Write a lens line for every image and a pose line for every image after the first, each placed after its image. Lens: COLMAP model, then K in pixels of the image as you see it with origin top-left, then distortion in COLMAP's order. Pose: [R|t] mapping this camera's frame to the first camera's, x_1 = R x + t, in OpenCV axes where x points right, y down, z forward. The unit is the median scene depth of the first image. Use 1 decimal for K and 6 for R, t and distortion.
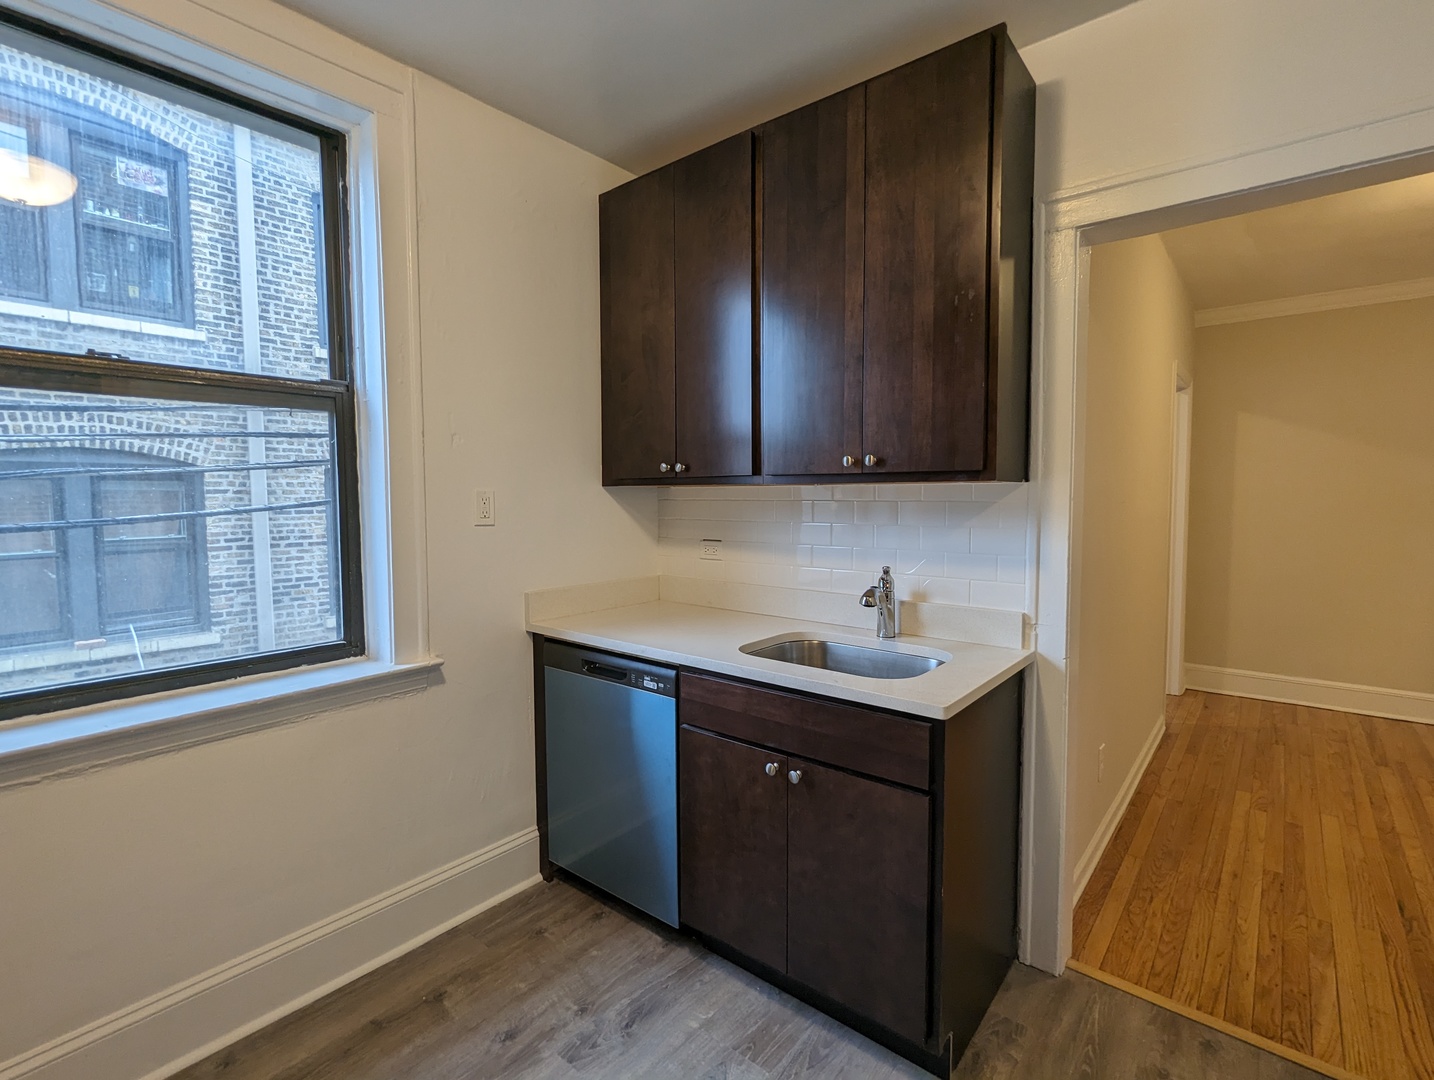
lens RADIAL K [[685.2, 0, 720.3], [0, 685.2, 533.0], [0, 0, 1]] dist [0.000463, 0.001321]
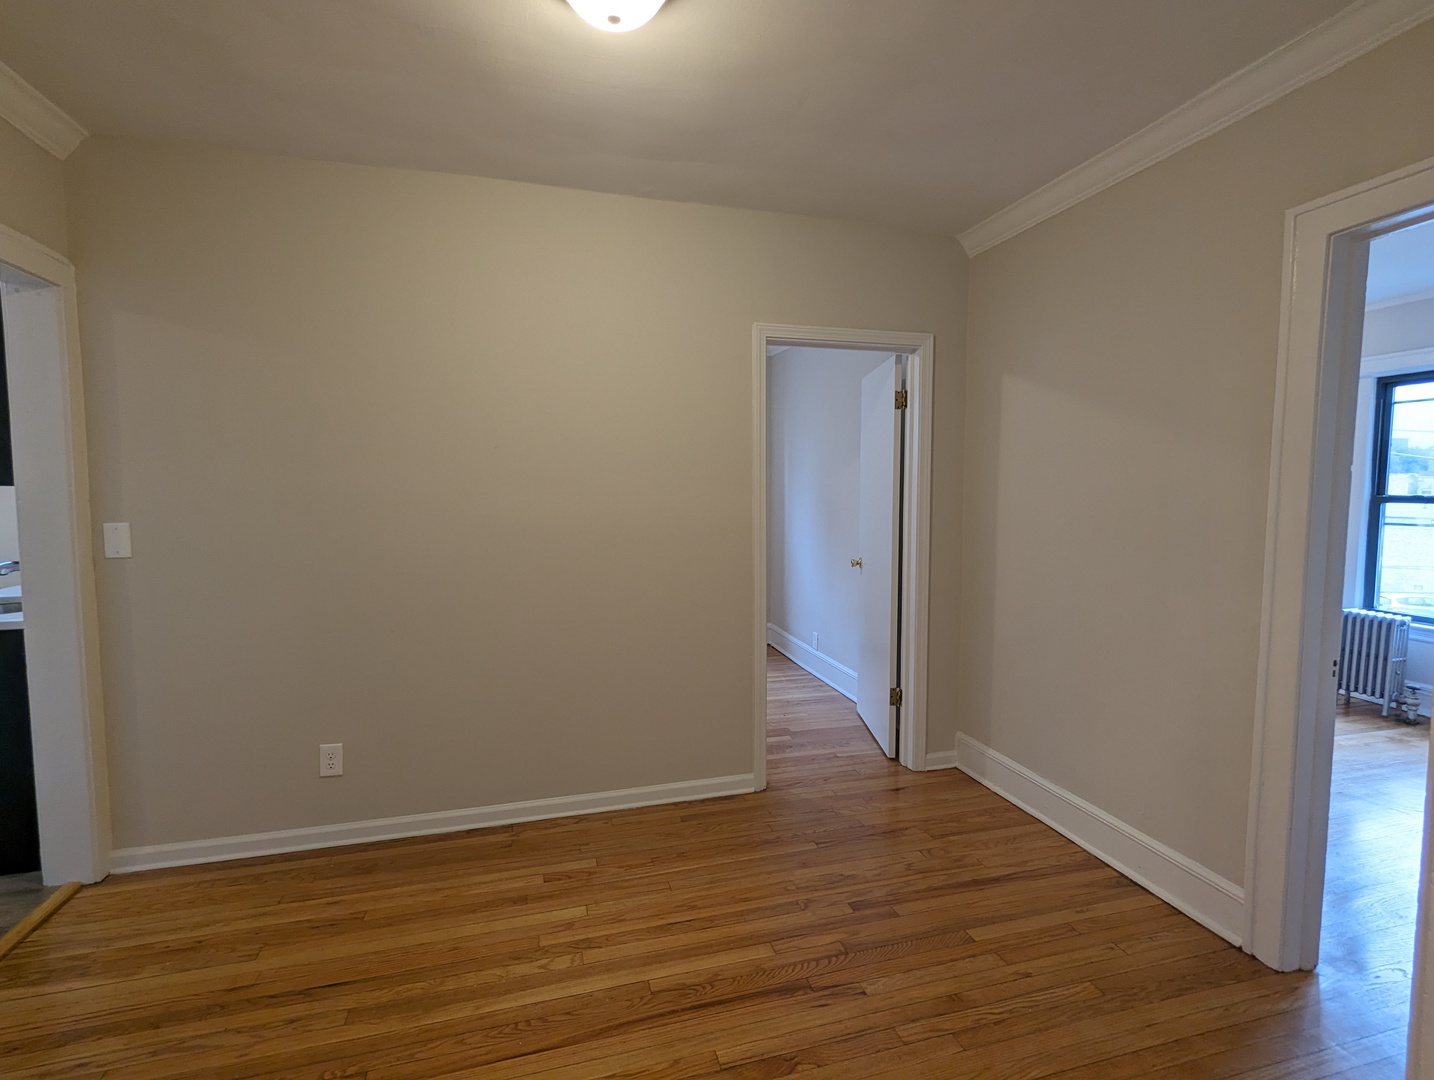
lens RADIAL K [[685.2, 0, 720.3], [0, 685.2, 533.0], [0, 0, 1]] dist [0.000463, 0.001321]
pose [[0.824132, 0.043767, -0.564705, 2.194544], [-0.038231, 0.999035, 0.021634, -0.063043], [0.565106, 0.003761, 0.825009, 0.673819]]
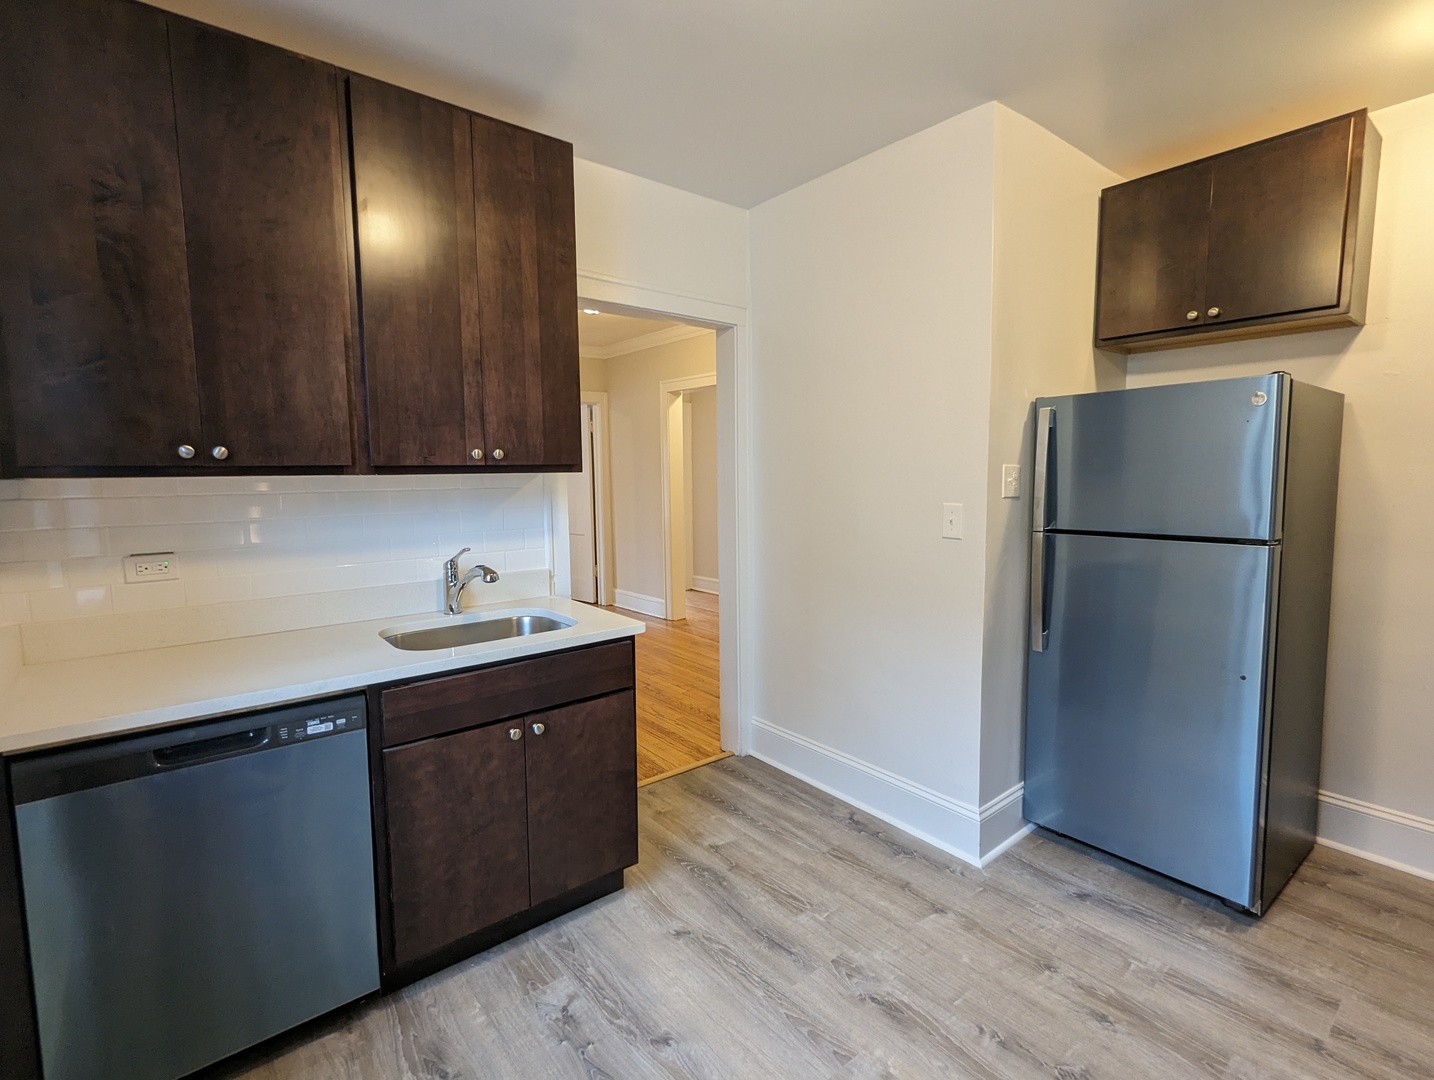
lens RADIAL K [[685.2, 0, 720.3], [0, 685.2, 533.0], [0, 0, 1]] dist [0.000463, 0.001321]
pose [[0.191510, -0.090237, 0.977334, -0.815341], [0.063712, 0.994807, 0.079365, -0.040312], [-0.979421, 0.047069, 0.196265, 0.397106]]
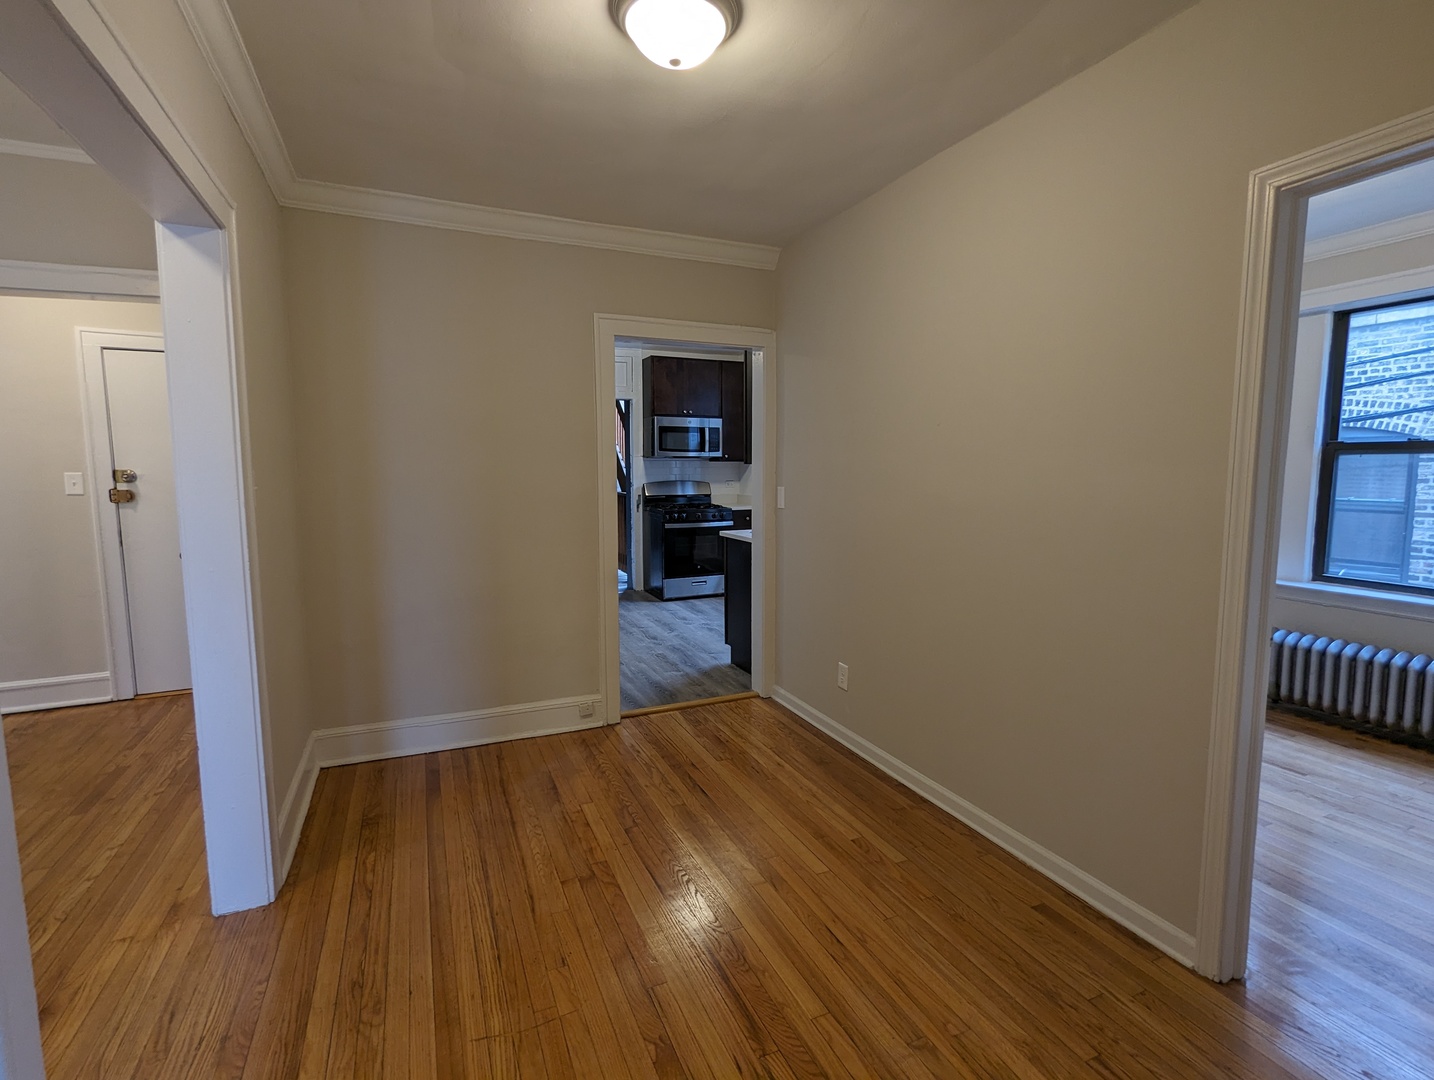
lens RADIAL K [[685.2, 0, 720.3], [0, 685.2, 533.0], [0, 0, 1]] dist [0.000463, 0.001321]
pose [[-0.442027, 0.096770, -0.891766, 2.490894], [-0.046193, 0.990389, 0.130369, -0.135547], [0.895811, 0.098820, -0.433309, 1.839377]]
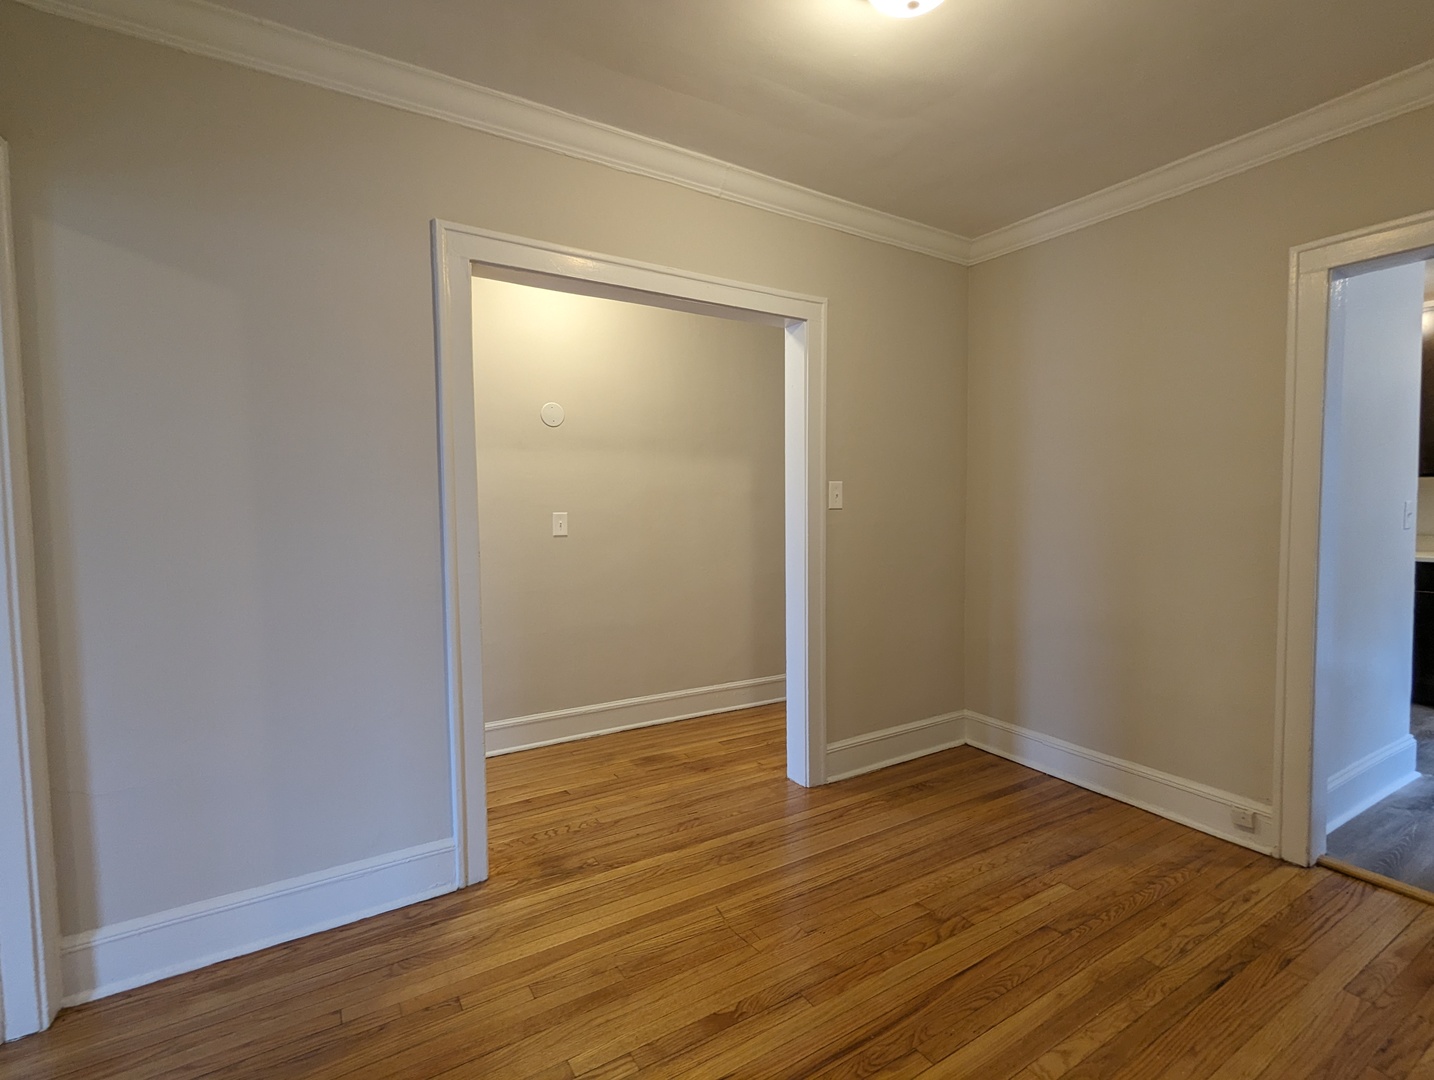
lens RADIAL K [[685.2, 0, 720.3], [0, 685.2, 533.0], [0, 0, 1]] dist [0.000463, 0.001321]
pose [[-0.948543, -0.001110, 0.316647, 1.540677], [0.031209, 0.994797, 0.096979, -0.097316], [-0.315107, 0.101871, -0.943573, 2.257426]]
